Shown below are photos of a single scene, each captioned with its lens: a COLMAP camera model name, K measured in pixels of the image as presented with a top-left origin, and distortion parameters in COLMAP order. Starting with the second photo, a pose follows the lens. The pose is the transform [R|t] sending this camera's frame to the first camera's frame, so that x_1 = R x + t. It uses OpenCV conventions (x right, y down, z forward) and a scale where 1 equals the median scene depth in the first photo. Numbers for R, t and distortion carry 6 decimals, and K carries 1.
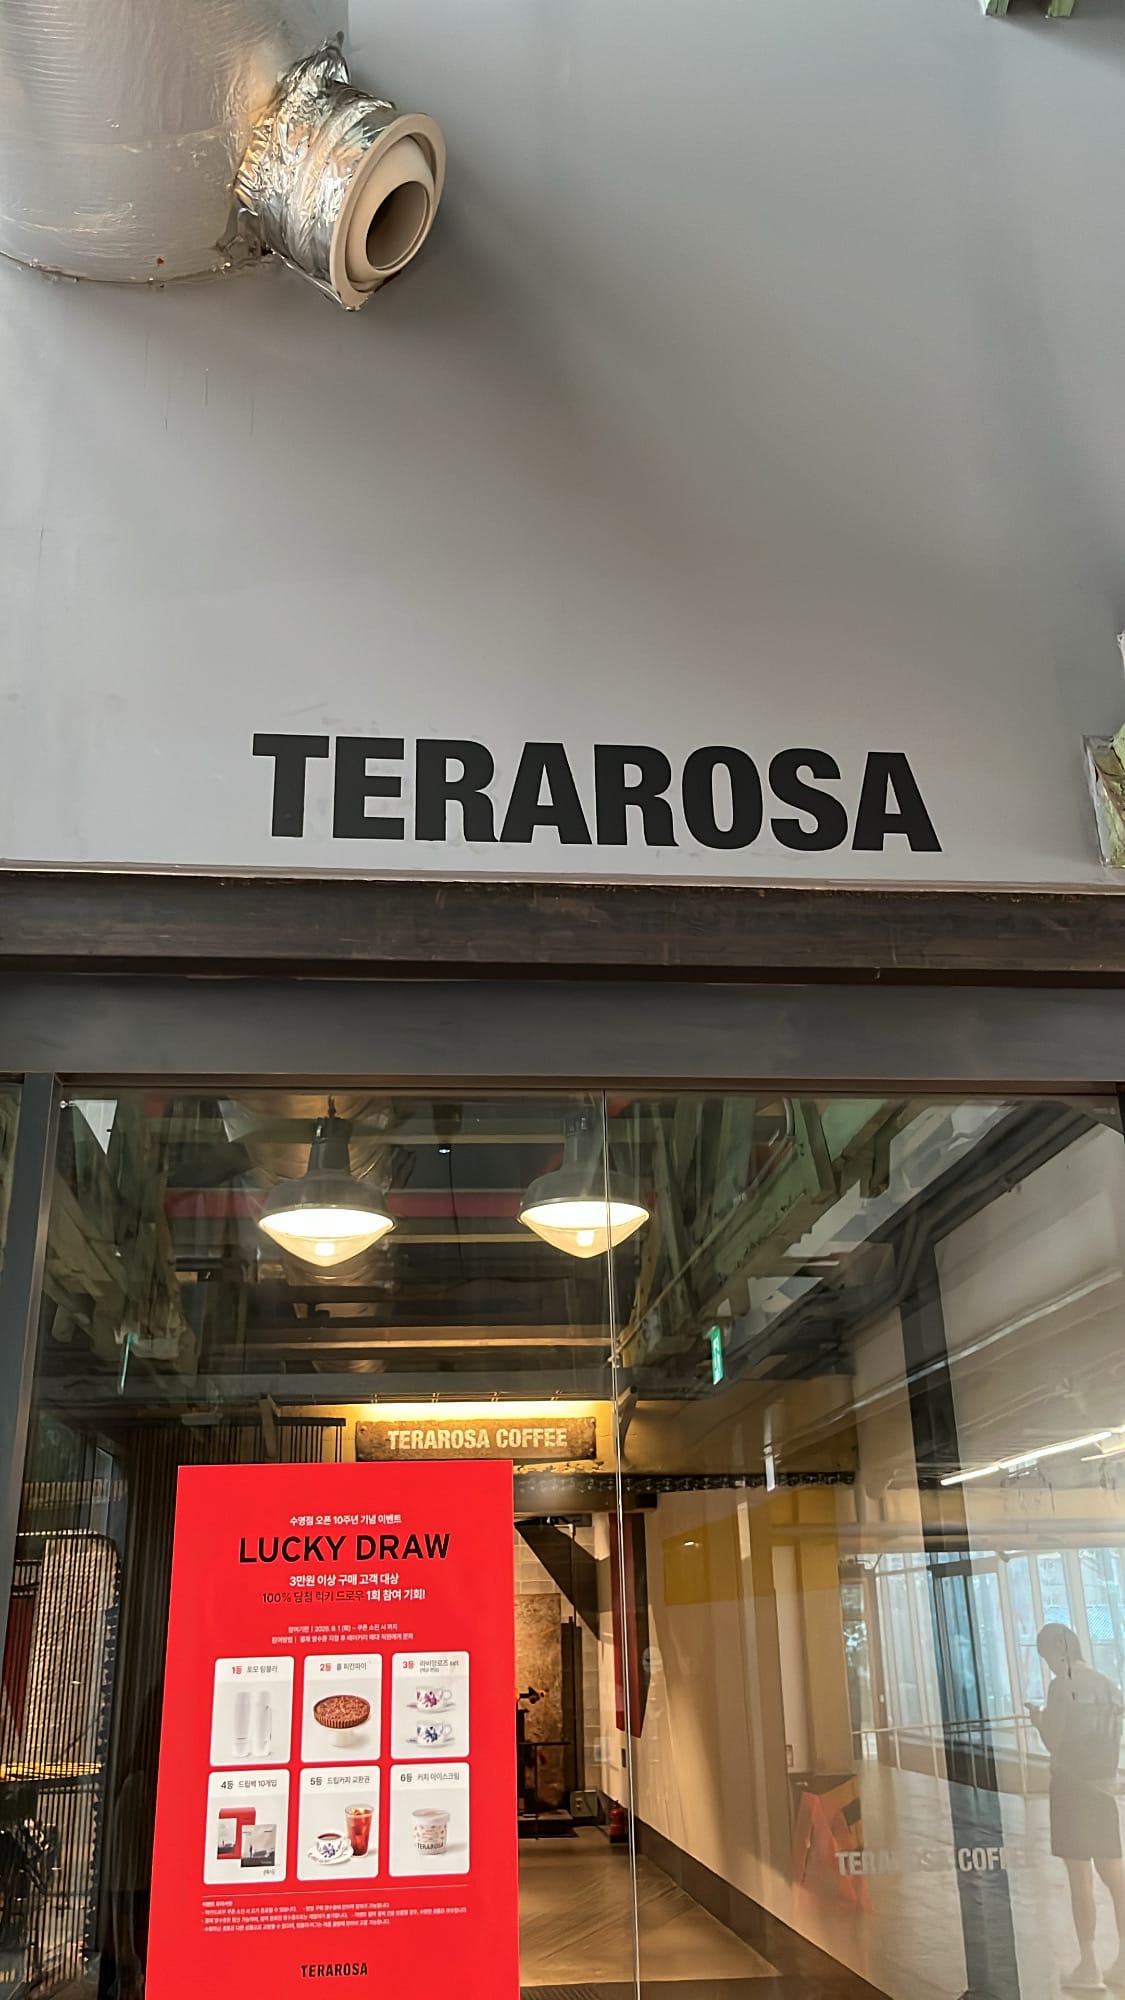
lens RADIAL K [[1590.0, 0, 569.6], [0, 1590.0, 1001.7], [0, 0, 1]] dist [0.060811, -0.076888]
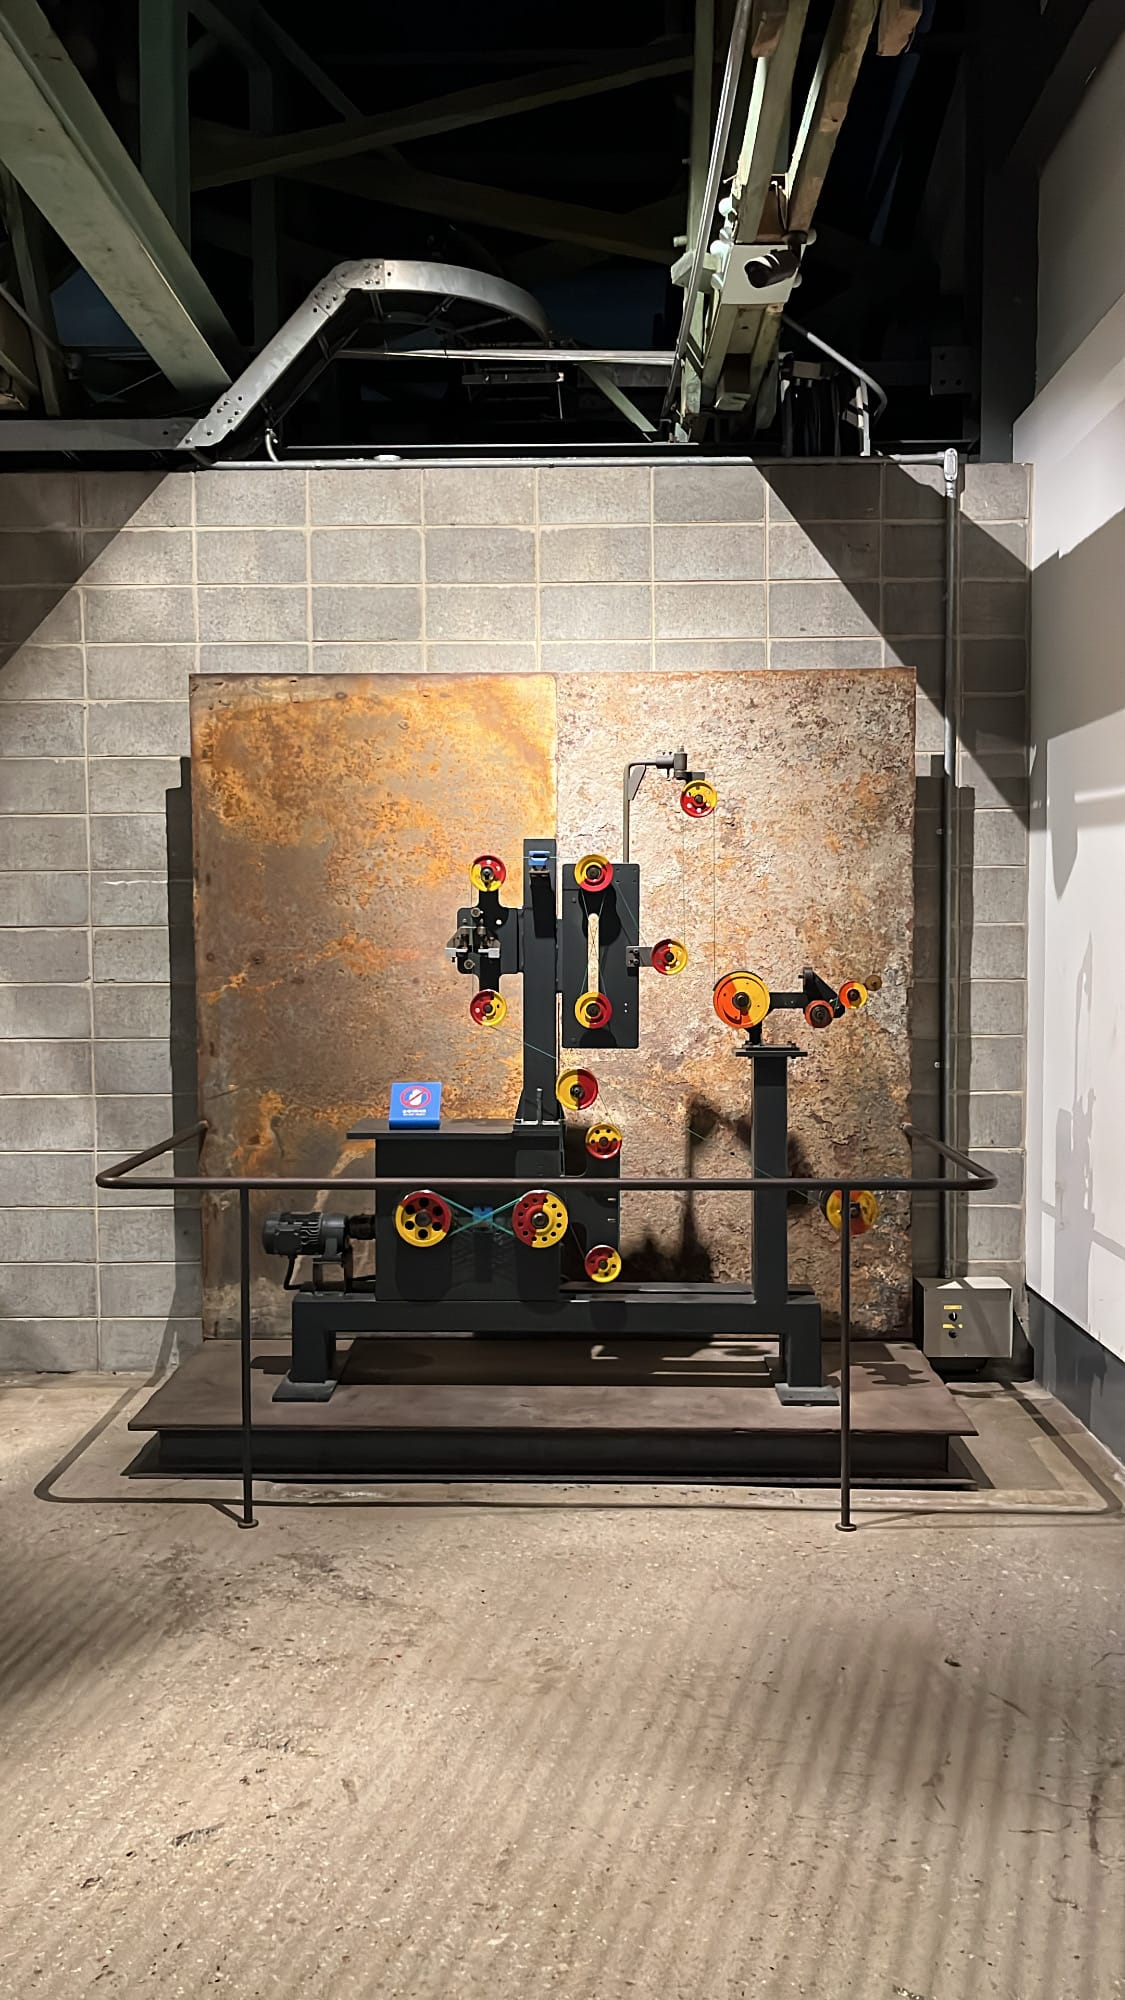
lens RADIAL K [[1590.0, 0, 566.8], [0, 1590.0, 998.2], [0, 0, 1]] dist [0.060811, -0.076888]
pose [[0.993258, 0.023027, -0.113615, -0.033719], [0.025471, 0.912777, 0.407664, 0.314382], [0.113092, -0.407810, 0.906036, 0.734672]]
